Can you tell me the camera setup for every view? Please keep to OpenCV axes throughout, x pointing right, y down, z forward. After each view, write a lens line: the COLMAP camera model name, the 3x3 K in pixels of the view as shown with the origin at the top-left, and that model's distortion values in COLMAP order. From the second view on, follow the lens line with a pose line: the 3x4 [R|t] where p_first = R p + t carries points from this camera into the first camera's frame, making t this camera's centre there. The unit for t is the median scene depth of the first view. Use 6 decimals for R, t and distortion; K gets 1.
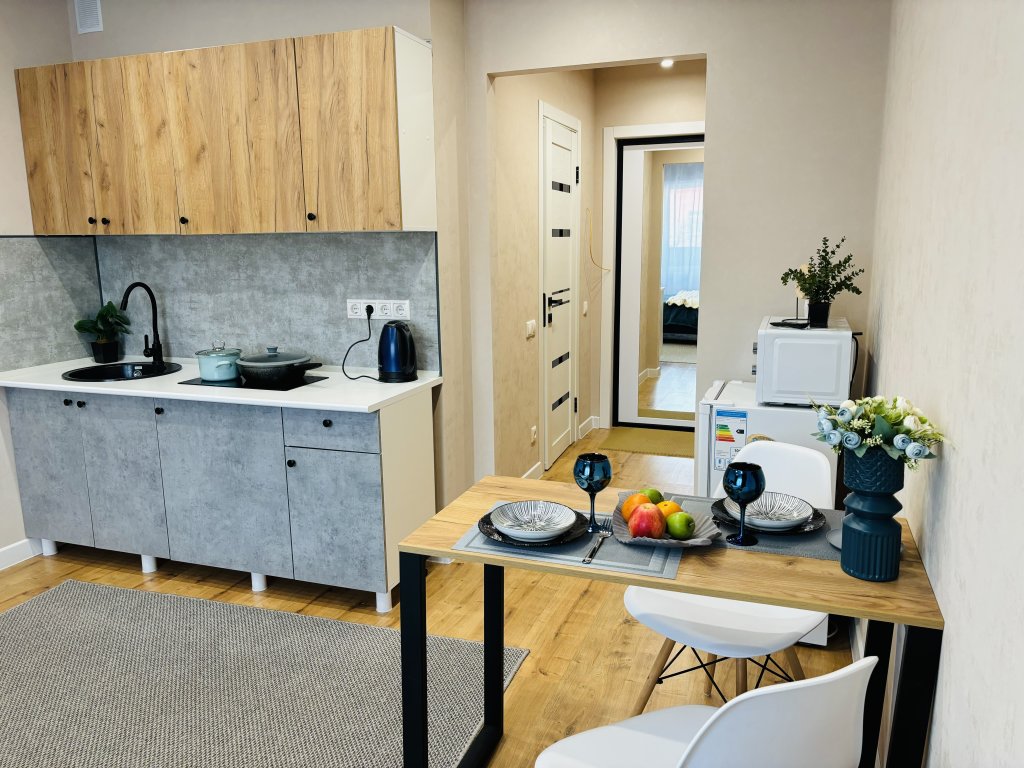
lens RADIAL K [[772.4, 0, 514.7], [0, 772.4, 391.7], [0, 0, 1]] dist [0.050333, -0.054435]
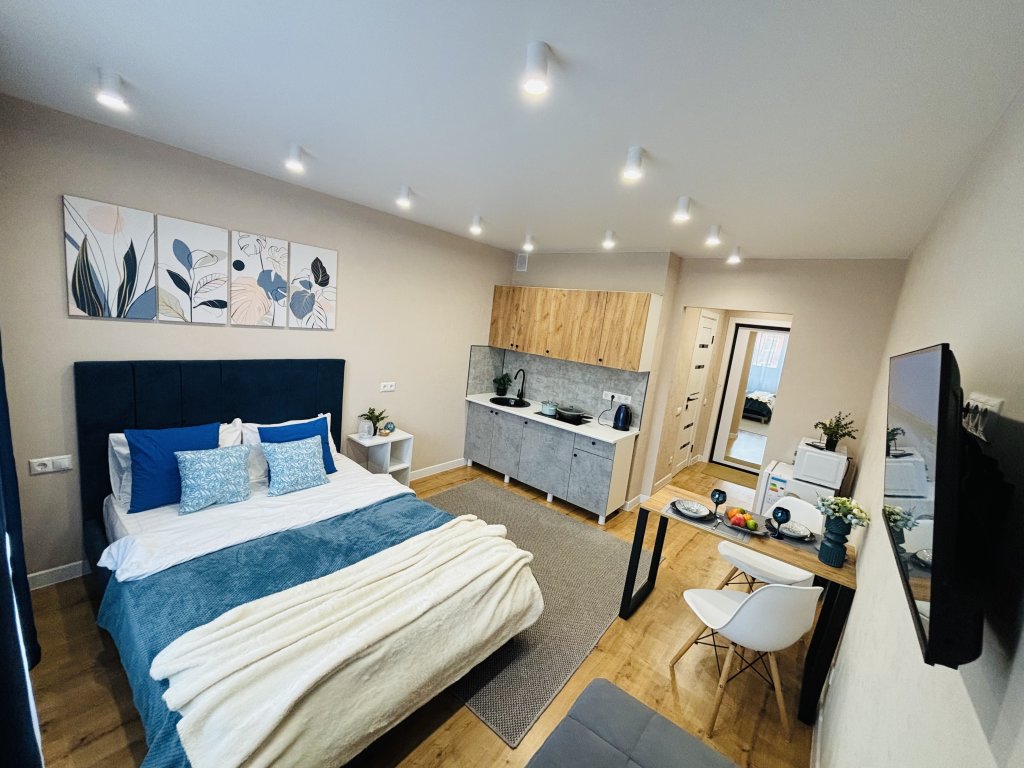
lens RADIAL K [[412.8, 0, 504.3], [0, 412.8, 382.7], [0, 0, 1]] dist [-0.005186, 0.001694]
pose [[0.933198, 0.167449, -0.317967, -0.109953], [-0.184022, 0.982662, -0.022592, -0.062622], [0.308671, 0.079595, 0.947833, -0.336176]]
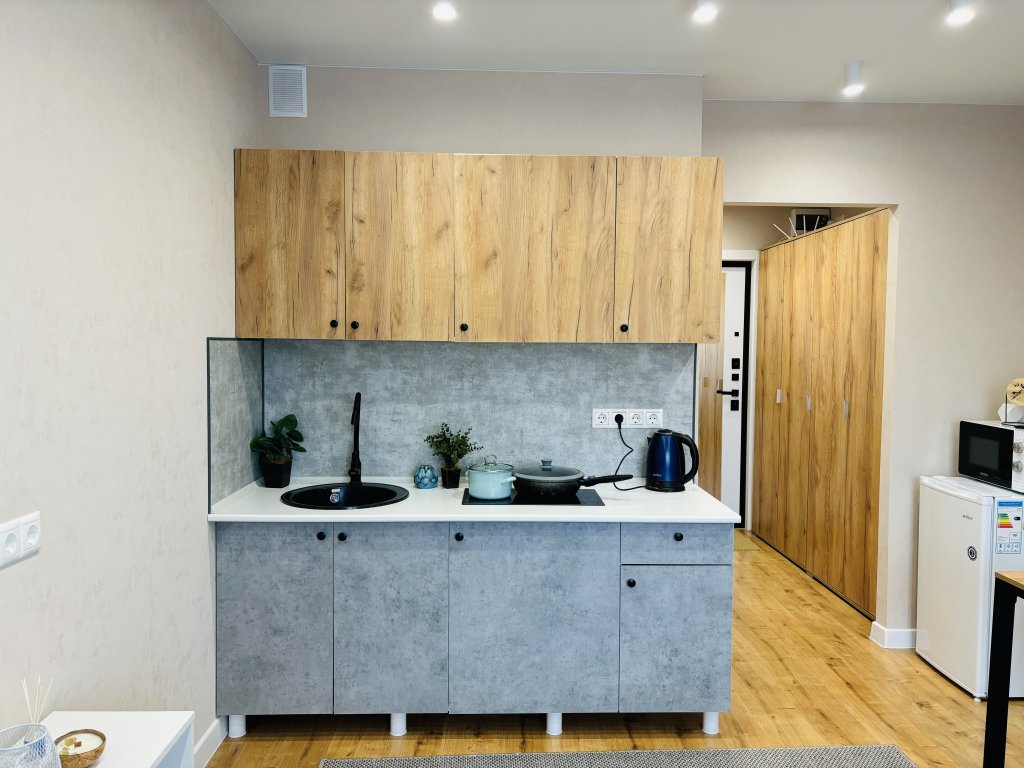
lens RADIAL K [[772.4, 0, 502.6], [0, 772.4, 389.6], [0, 0, 1]] dist [0.050333, -0.054435]
pose [[0.927459, -0.001523, 0.373922, -0.742512], [0.051626, 0.990937, -0.124014, -0.030217], [-0.370344, 0.134322, 0.919132, 0.149225]]
